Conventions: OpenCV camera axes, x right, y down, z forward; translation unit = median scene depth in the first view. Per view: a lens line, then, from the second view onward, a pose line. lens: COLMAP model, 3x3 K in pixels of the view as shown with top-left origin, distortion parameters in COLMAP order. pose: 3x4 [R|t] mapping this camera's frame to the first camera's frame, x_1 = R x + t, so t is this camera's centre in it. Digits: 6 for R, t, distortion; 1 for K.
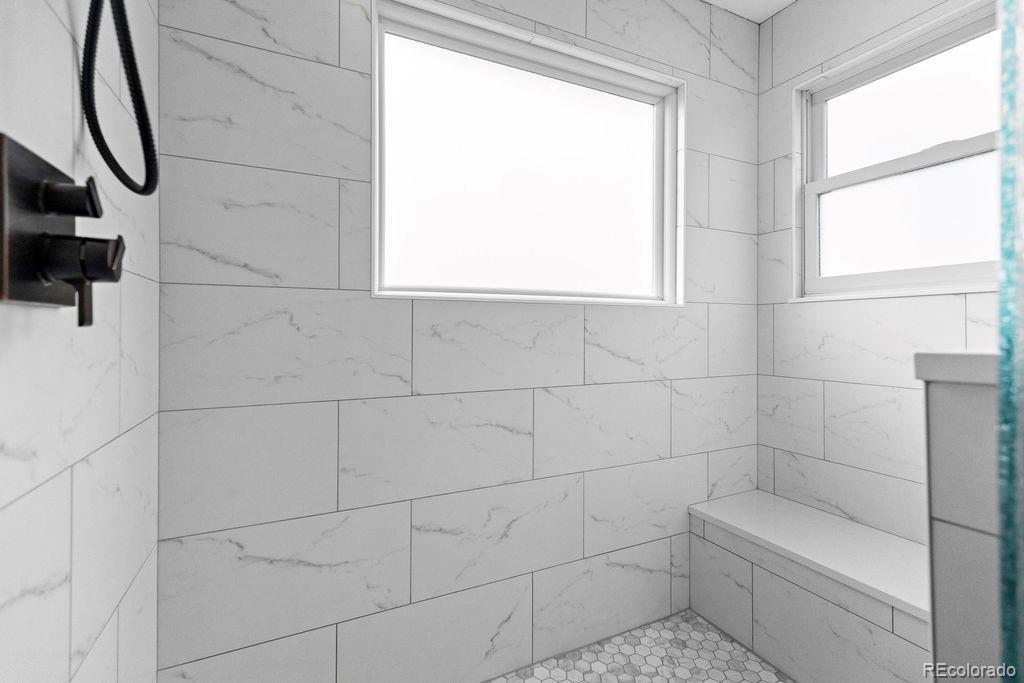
lens RADIAL K [[463.3, 0, 511.2], [0, 463.3, 325.3], [0, 0, 1]] dist [0.006027, -0.000074]
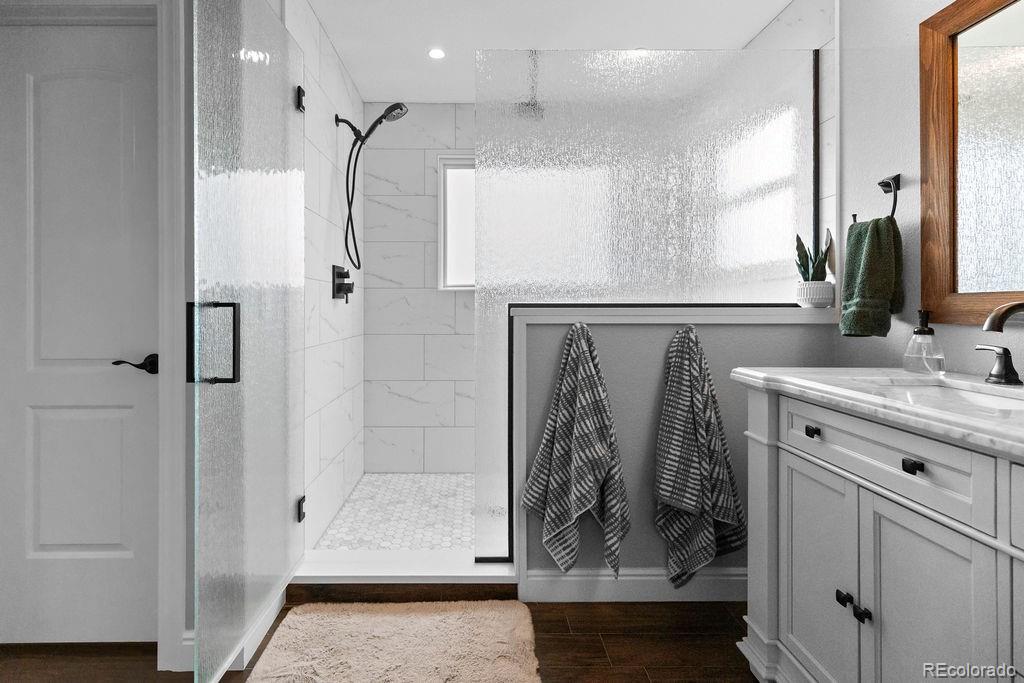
lens RADIAL K [[481.8, 0, 475.4], [0, 481.8, 303.6], [0, 0, 1]] dist [0.001451, 0.000008]
pose [[0.902612, -0.001976, -0.430450, 1.019247], [0.002590, 0.999996, 0.000841, 0.001403], [0.430447, -0.001874, 0.902614, -1.233853]]
